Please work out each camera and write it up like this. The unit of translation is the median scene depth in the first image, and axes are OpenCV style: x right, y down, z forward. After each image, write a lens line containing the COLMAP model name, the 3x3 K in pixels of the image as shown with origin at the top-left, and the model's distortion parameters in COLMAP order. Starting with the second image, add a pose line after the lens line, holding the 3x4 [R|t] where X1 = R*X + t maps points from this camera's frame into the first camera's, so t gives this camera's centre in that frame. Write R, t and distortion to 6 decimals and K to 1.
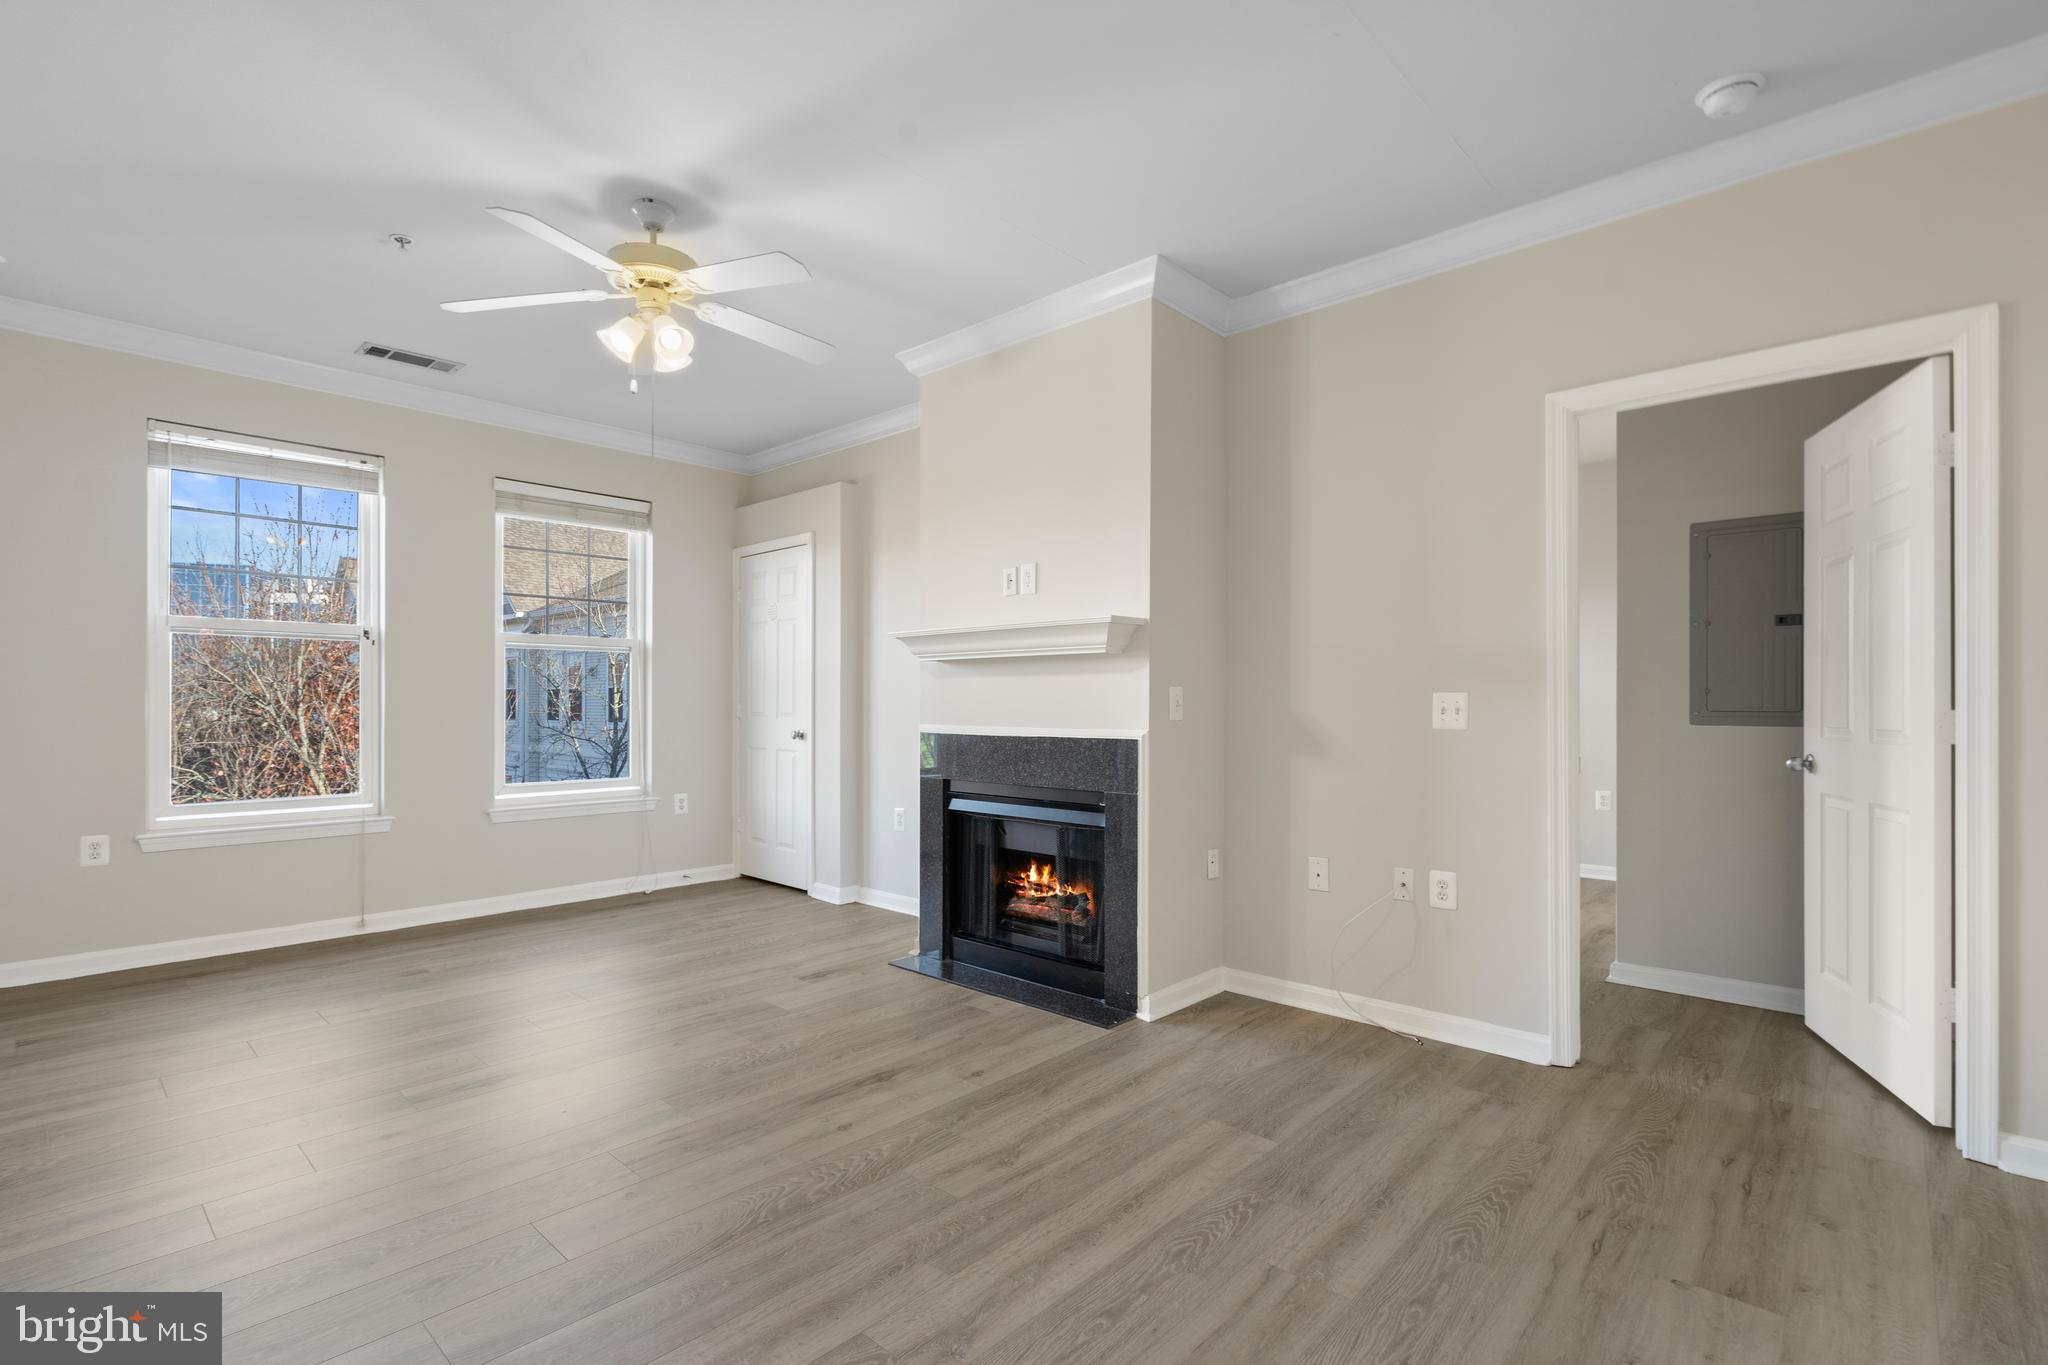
lens RADIAL K [[937.3, 0, 1002.1], [0, 937.3, 710.8], [0, 0, 1]] dist [-0.005342, 0.003566]
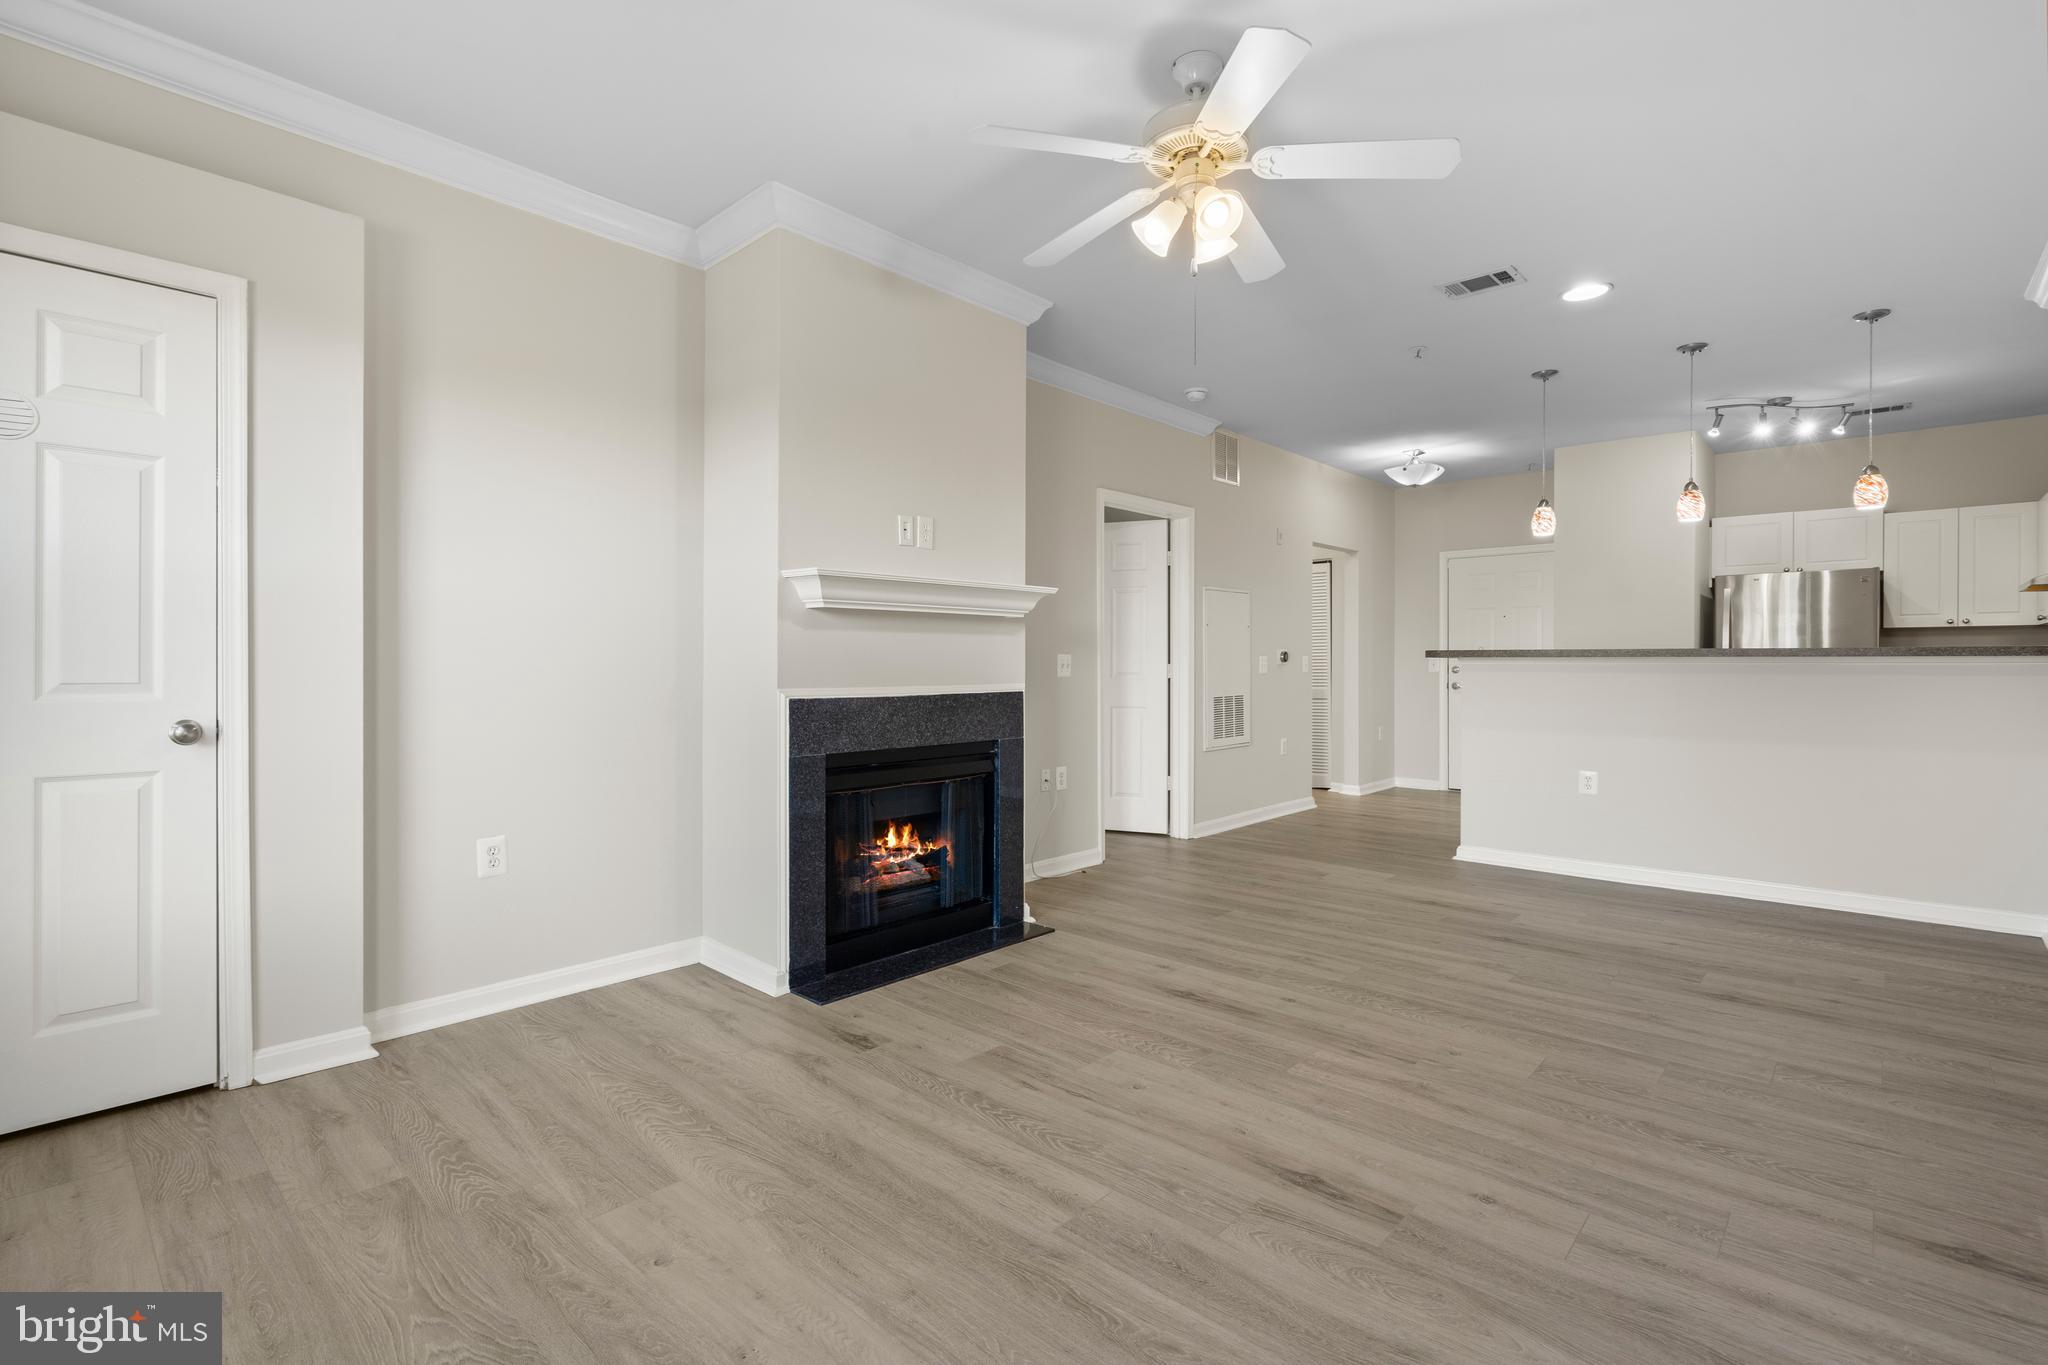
lens RADIAL K [[937.3, 0, 1014.2], [0, 937.3, 667.8], [0, 0, 1]] dist [-0.005342, 0.003566]
pose [[-0.001831, -0.007690, 0.999969, -1.026187], [0.004342, 0.999961, 0.007698, -0.008505], [-0.999989, 0.004356, -0.001798, 0.989212]]
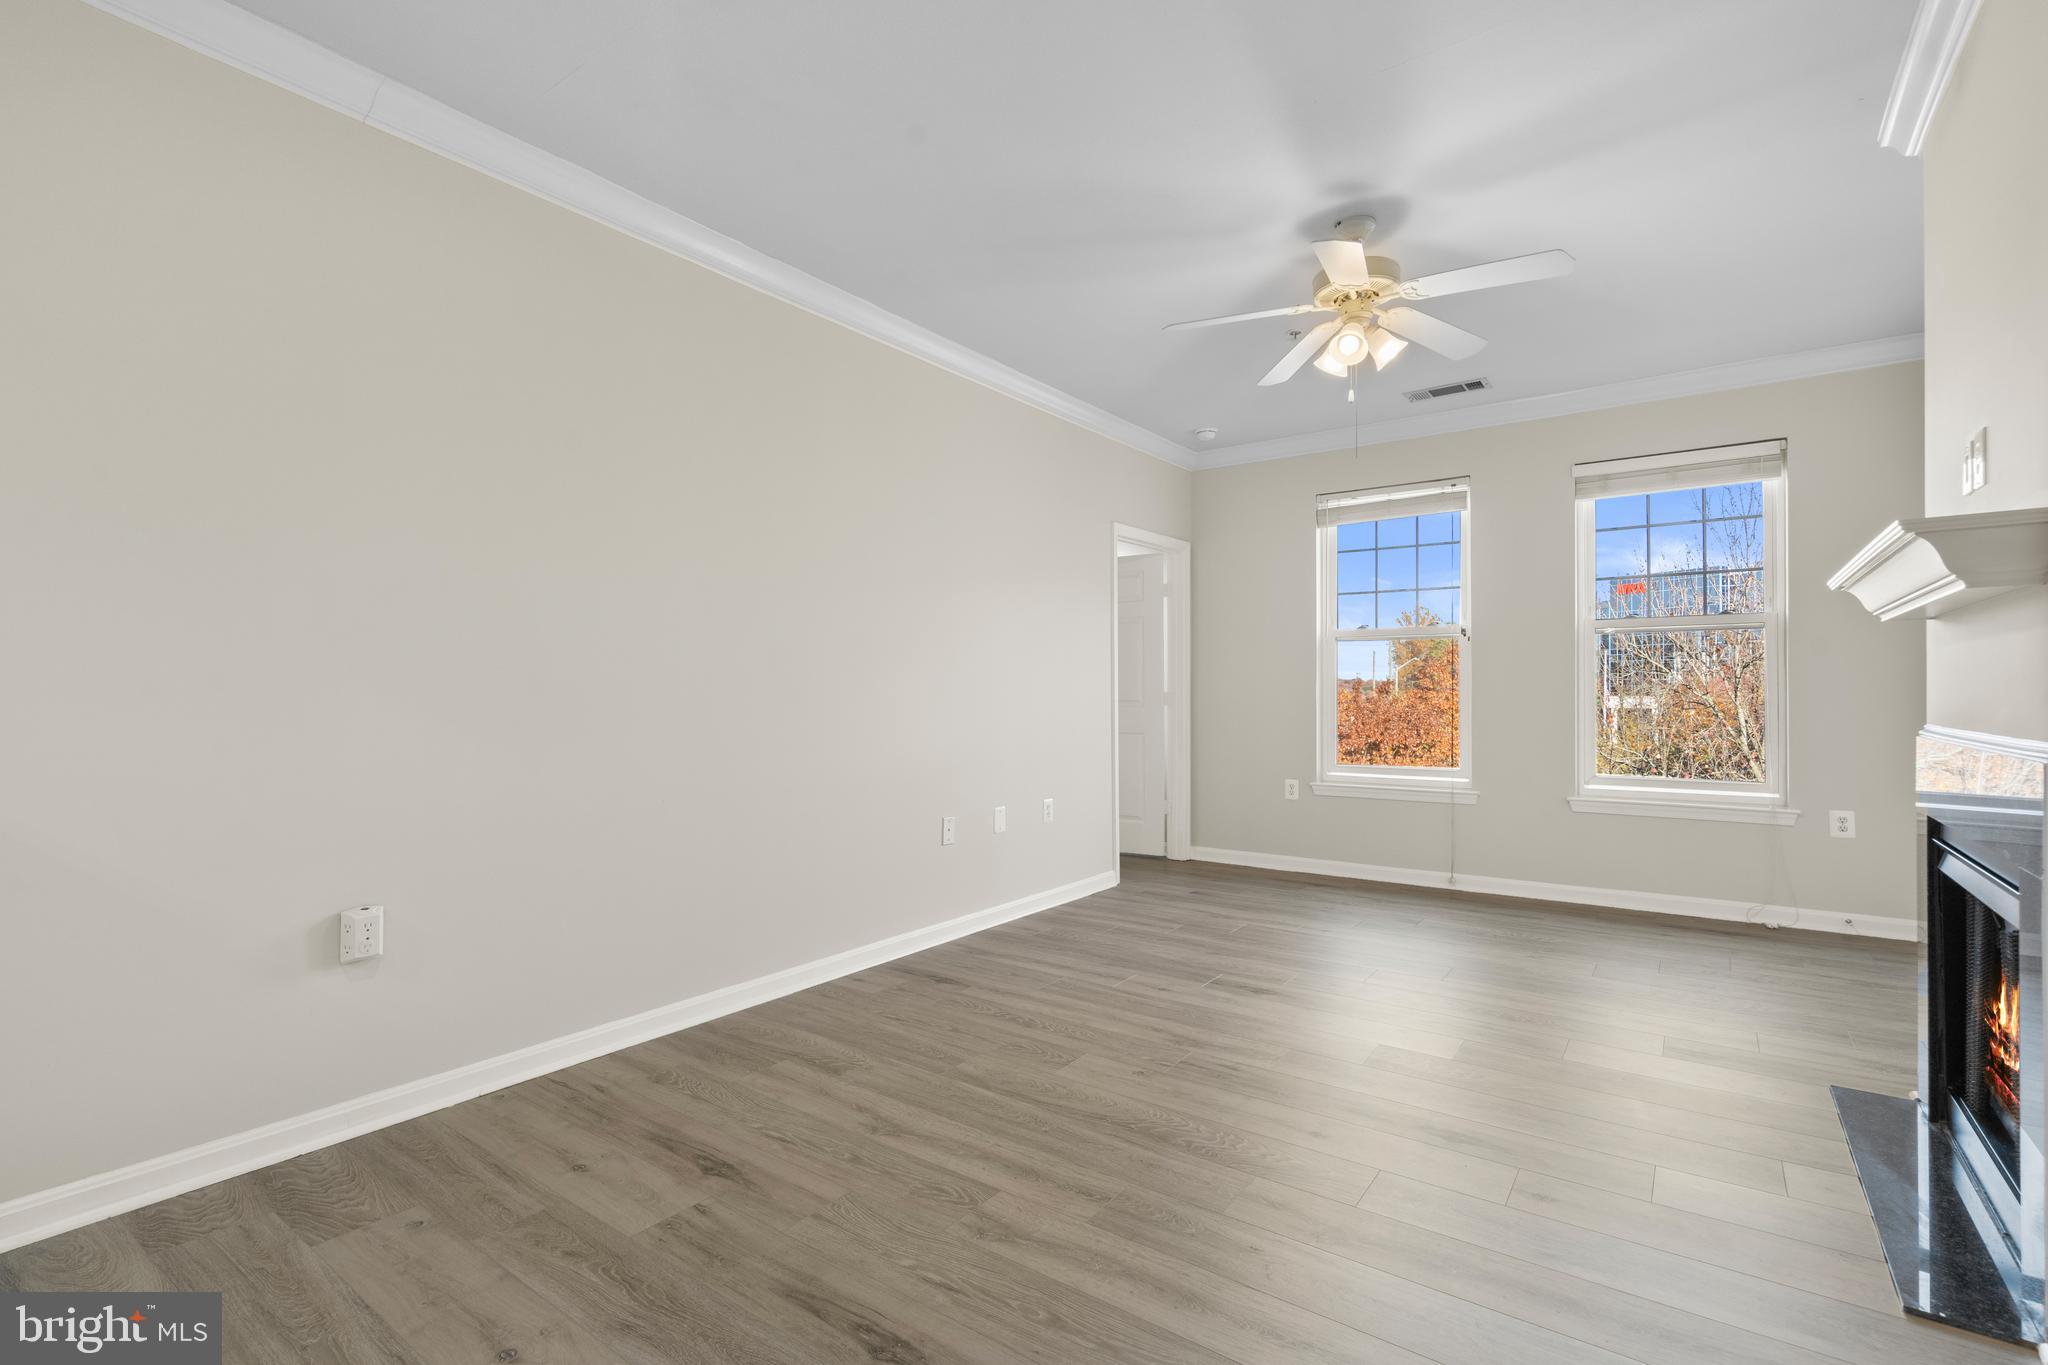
lens RADIAL K [[937.3, 0, 1021.5], [0, 937.3, 692.2], [0, 0, 1]] dist [-0.005342, 0.003566]
pose [[0.125596, -0.001292, -0.992081, 0.533960], [-0.007328, 0.999971, -0.002230, -0.001161], [0.992054, 0.007550, 0.125583, 0.418562]]
